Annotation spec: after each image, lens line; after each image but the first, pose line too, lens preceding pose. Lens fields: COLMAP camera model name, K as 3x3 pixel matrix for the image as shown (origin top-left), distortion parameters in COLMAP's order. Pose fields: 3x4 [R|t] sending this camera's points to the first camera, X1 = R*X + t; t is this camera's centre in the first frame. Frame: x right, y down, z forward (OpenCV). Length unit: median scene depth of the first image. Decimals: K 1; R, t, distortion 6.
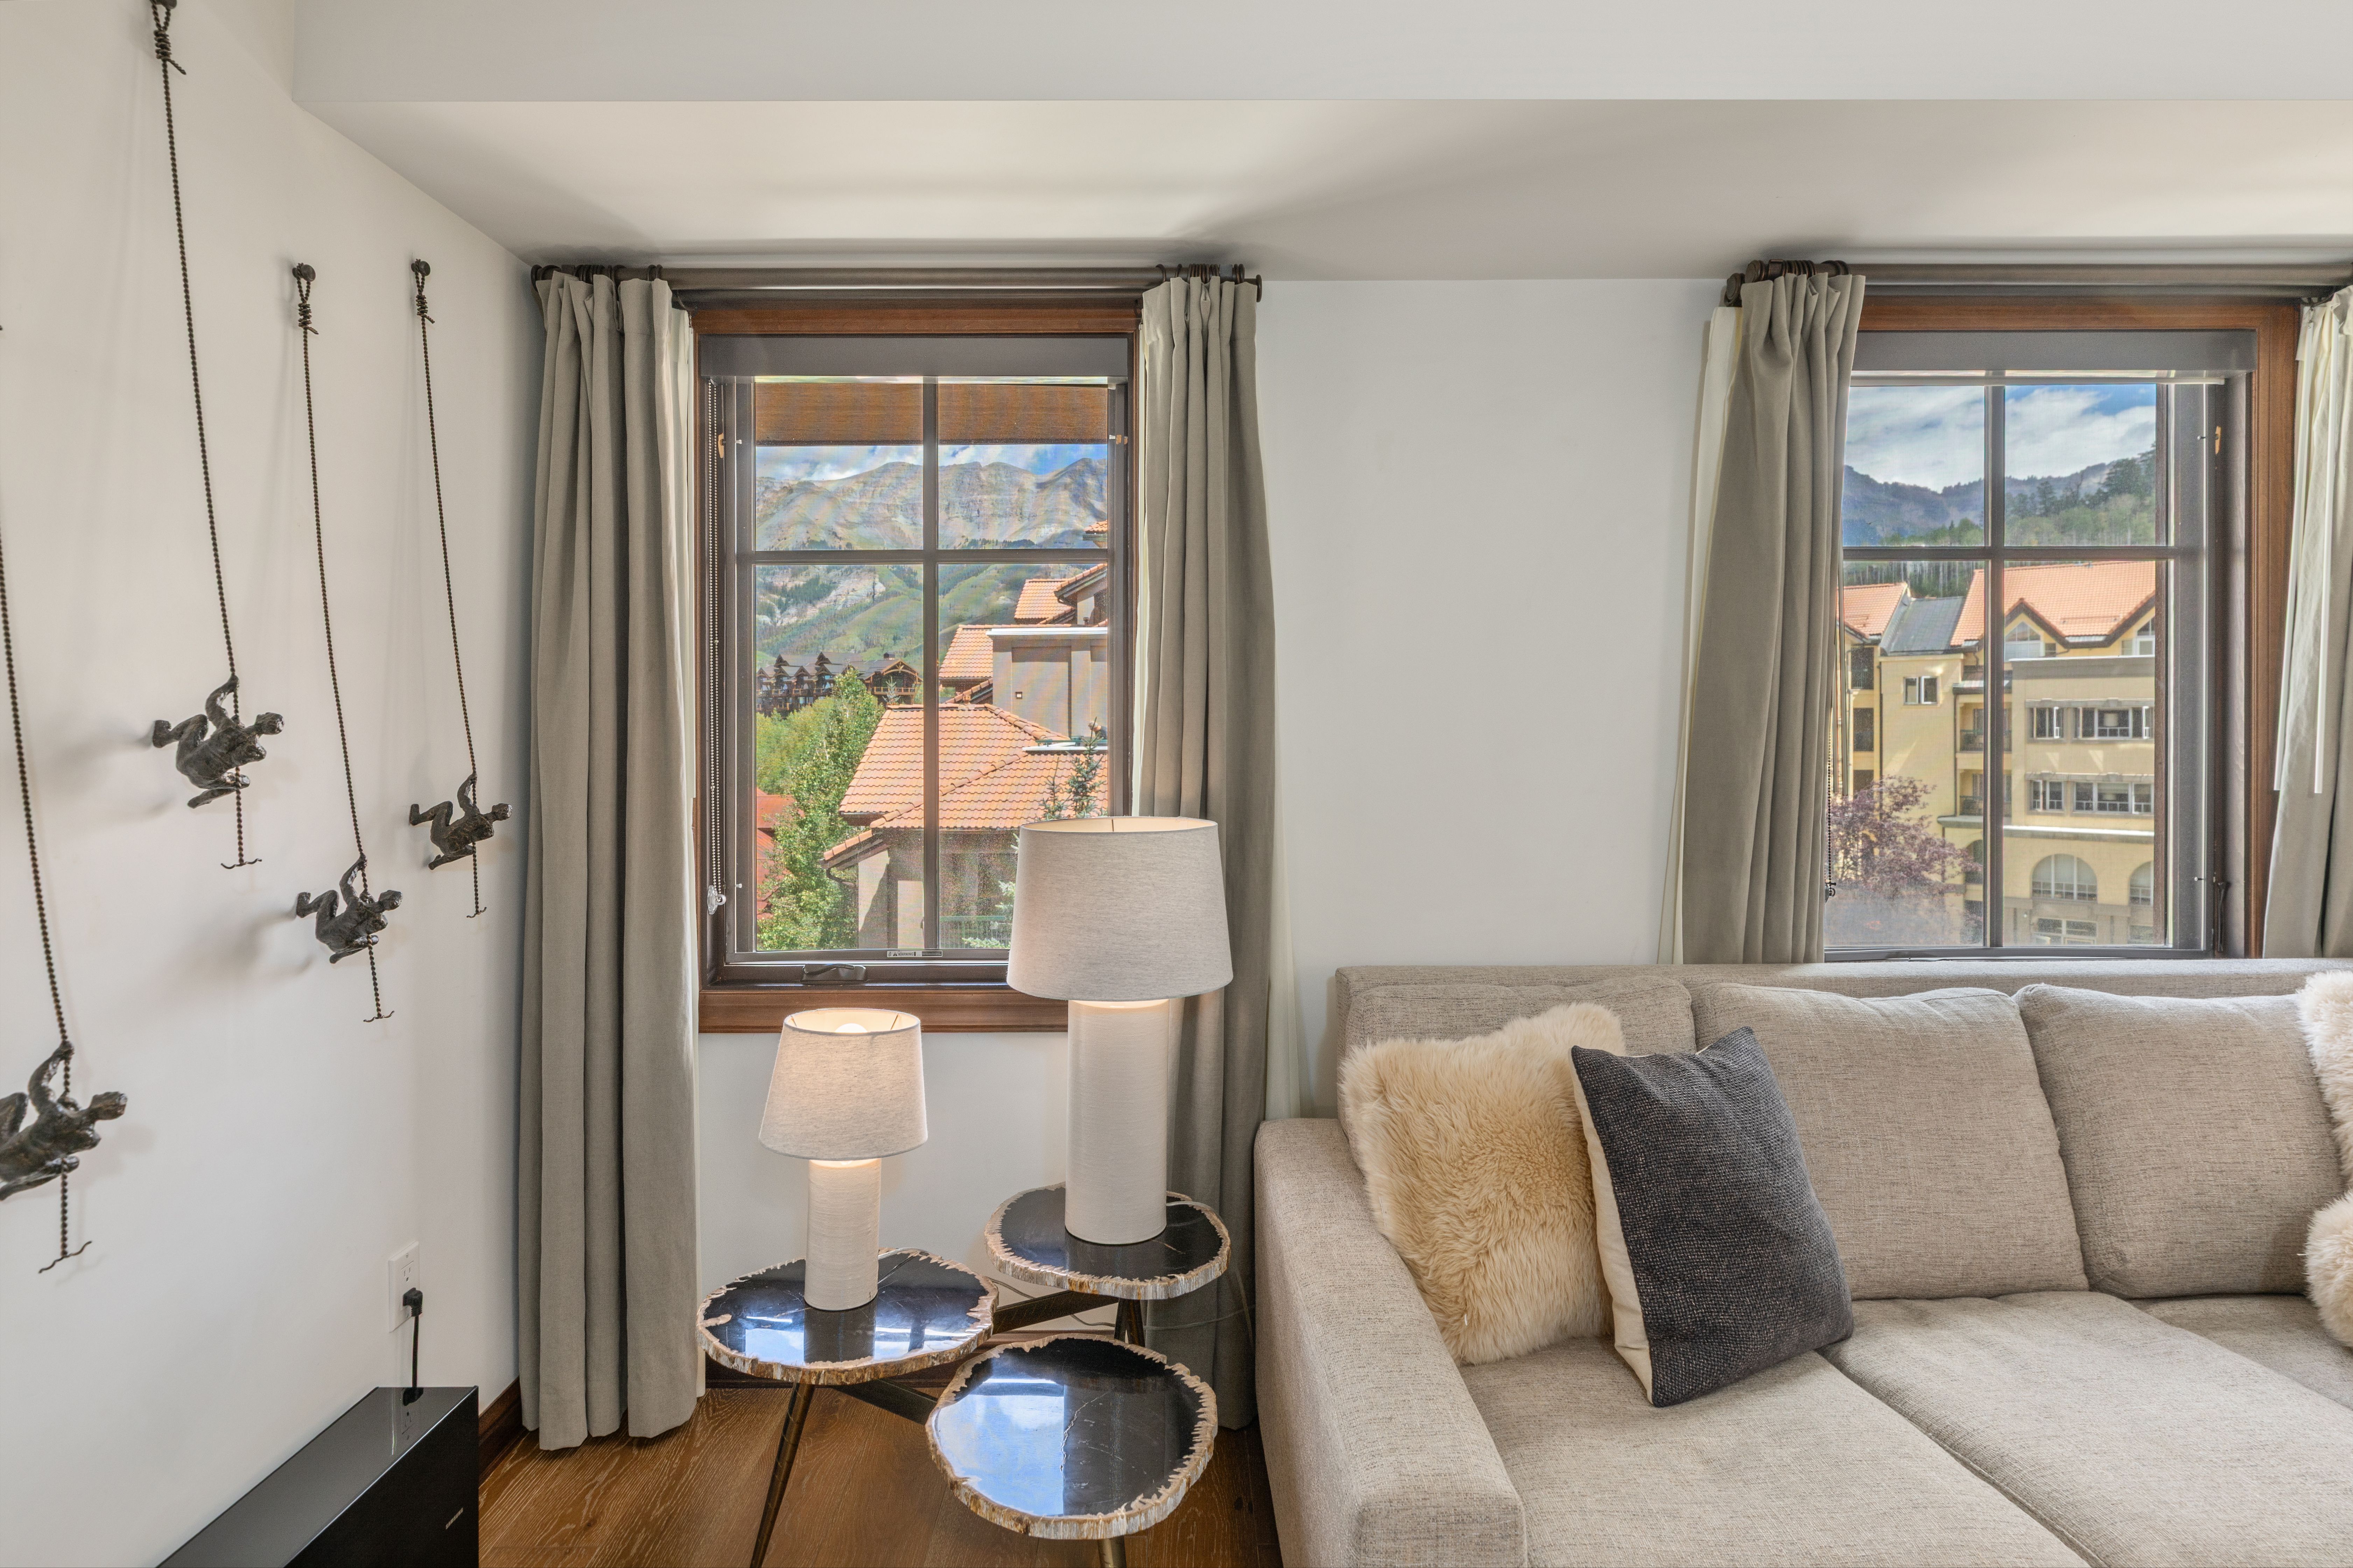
lens RADIAL K [[1254.0, 0, 1142.8], [0, 1254.0, 727.6], [0, 0, 1]] dist [-0.002243, -0.000115]
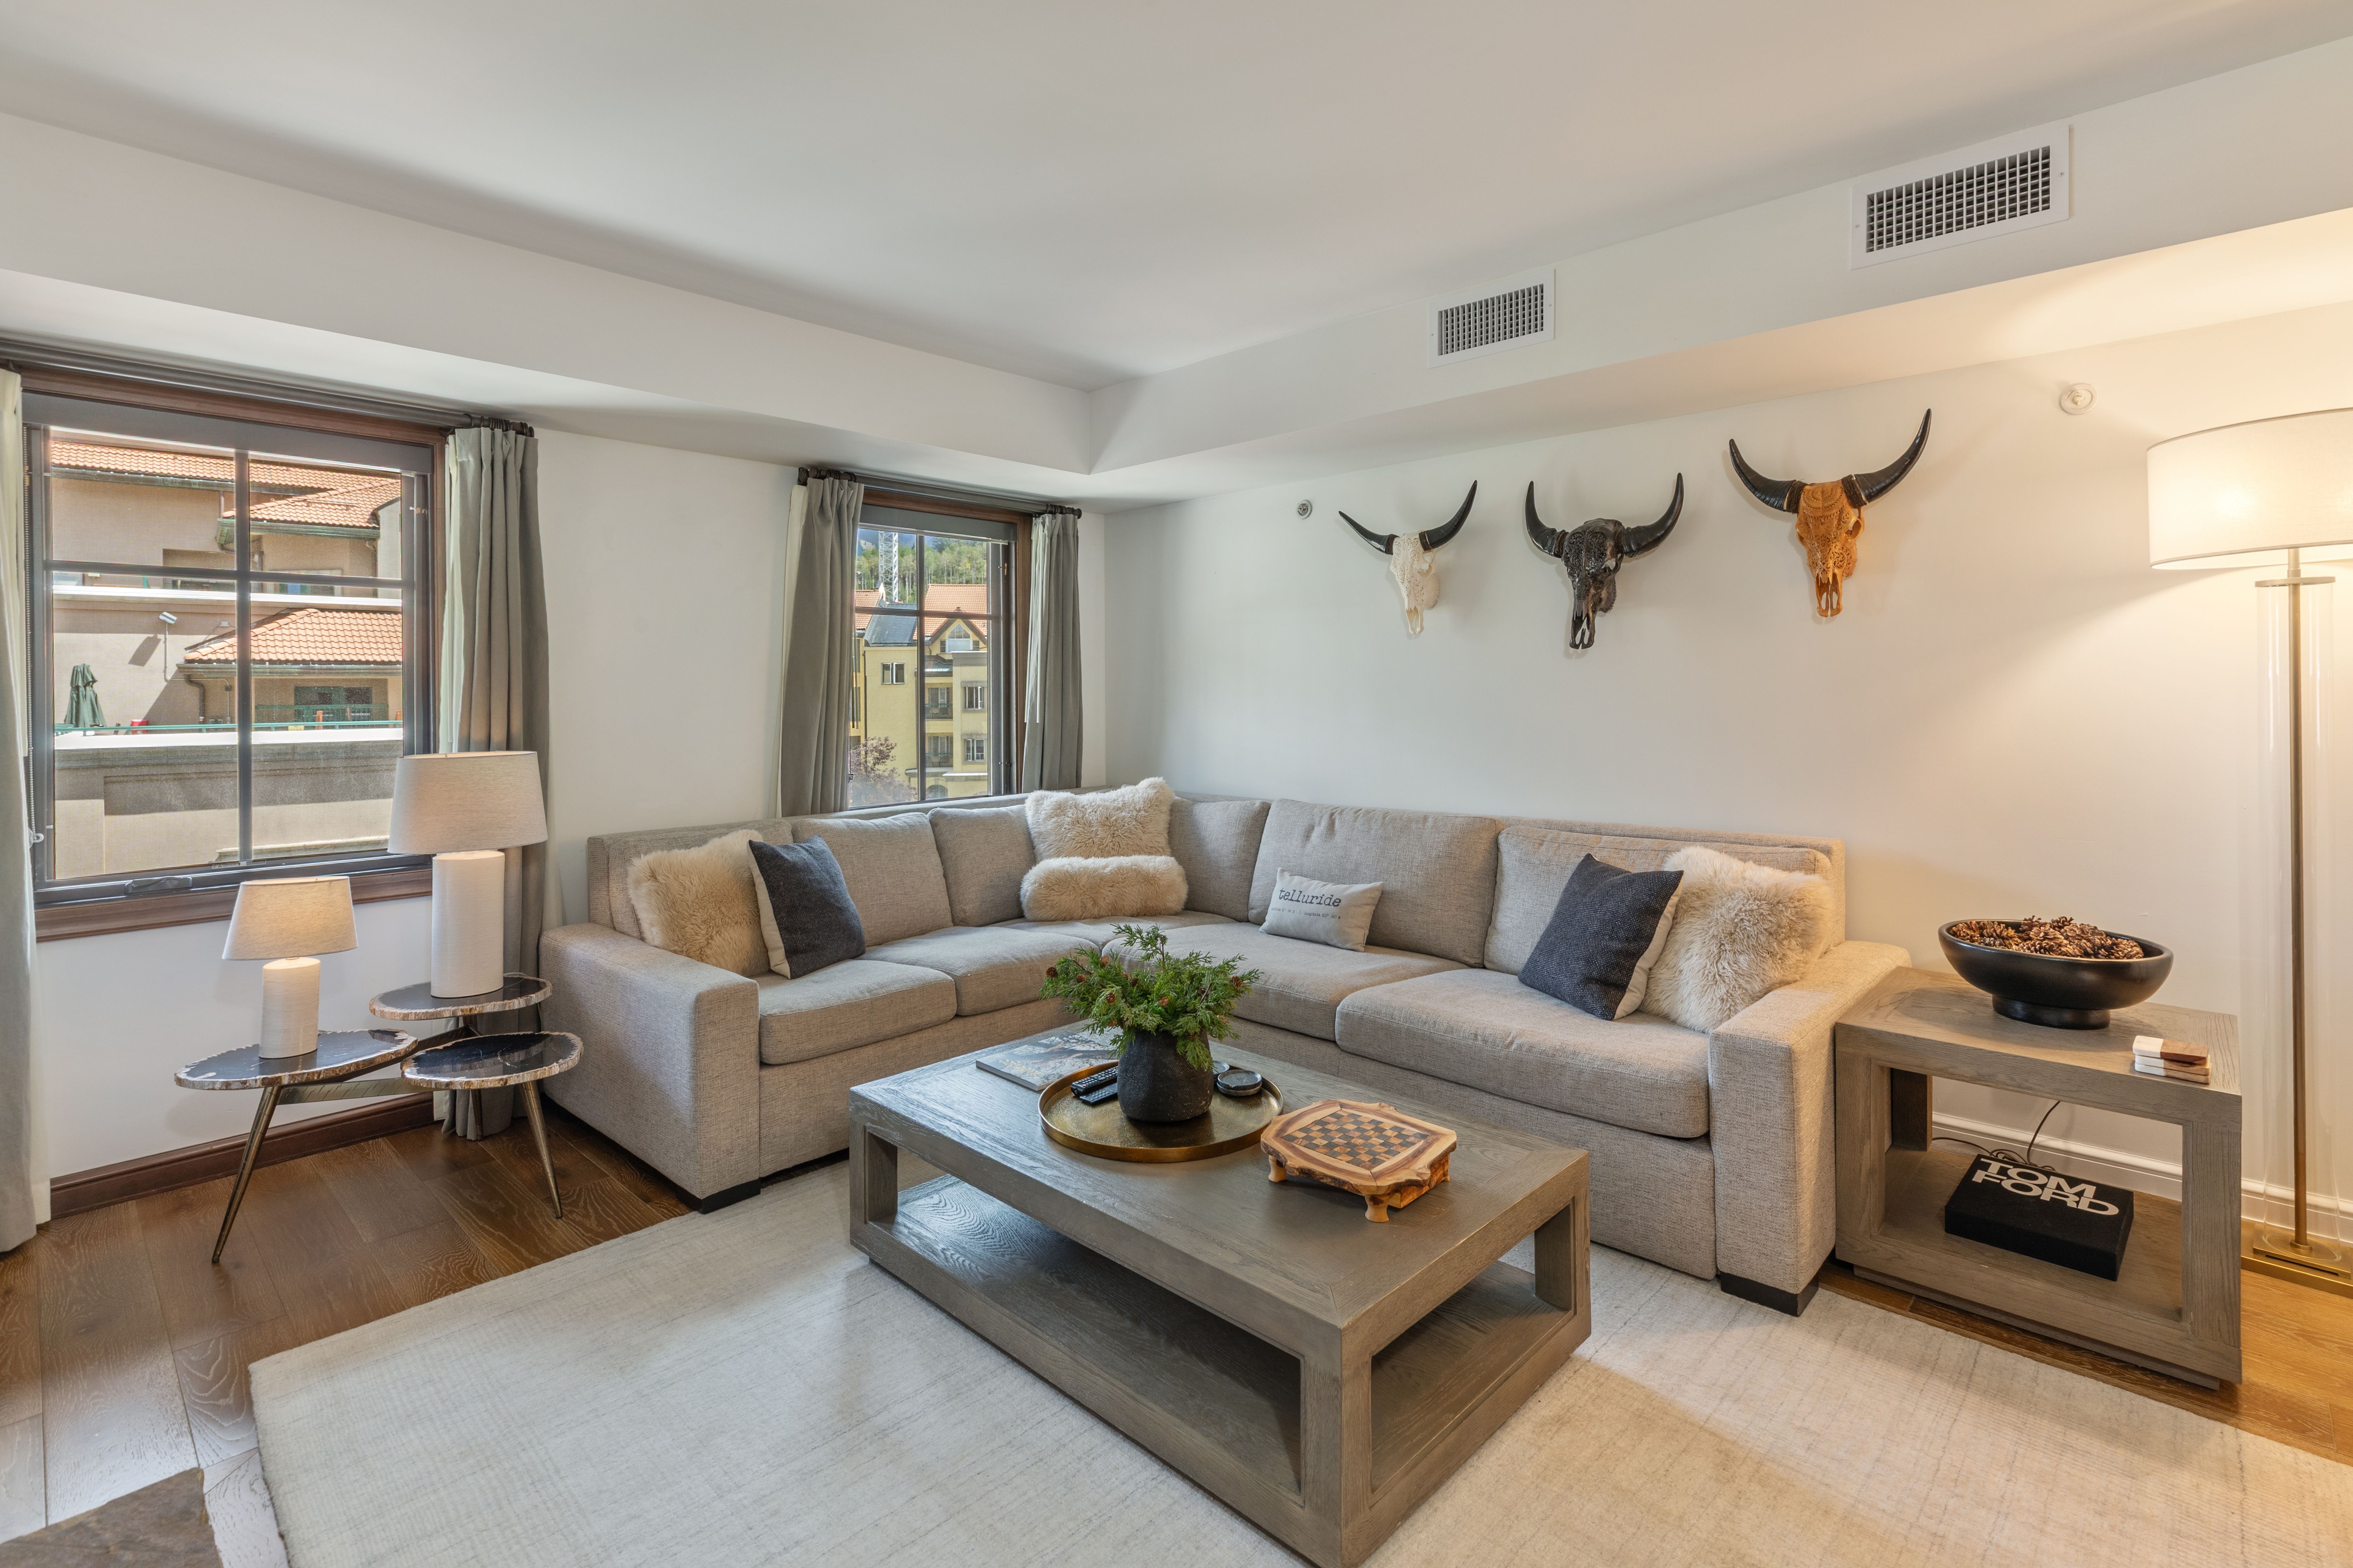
lens RADIAL K [[1077.5, 0, 1231.3], [0, 1077.5, 695.3], [0, 0, 1]] dist [0.004747, -0.001859]
pose [[0.652752, -0.005337, 0.757553, -0.434659], [0.011576, 0.999929, -0.002930, 0.011654], [-0.757484, 0.010682, 0.652767, -0.712760]]
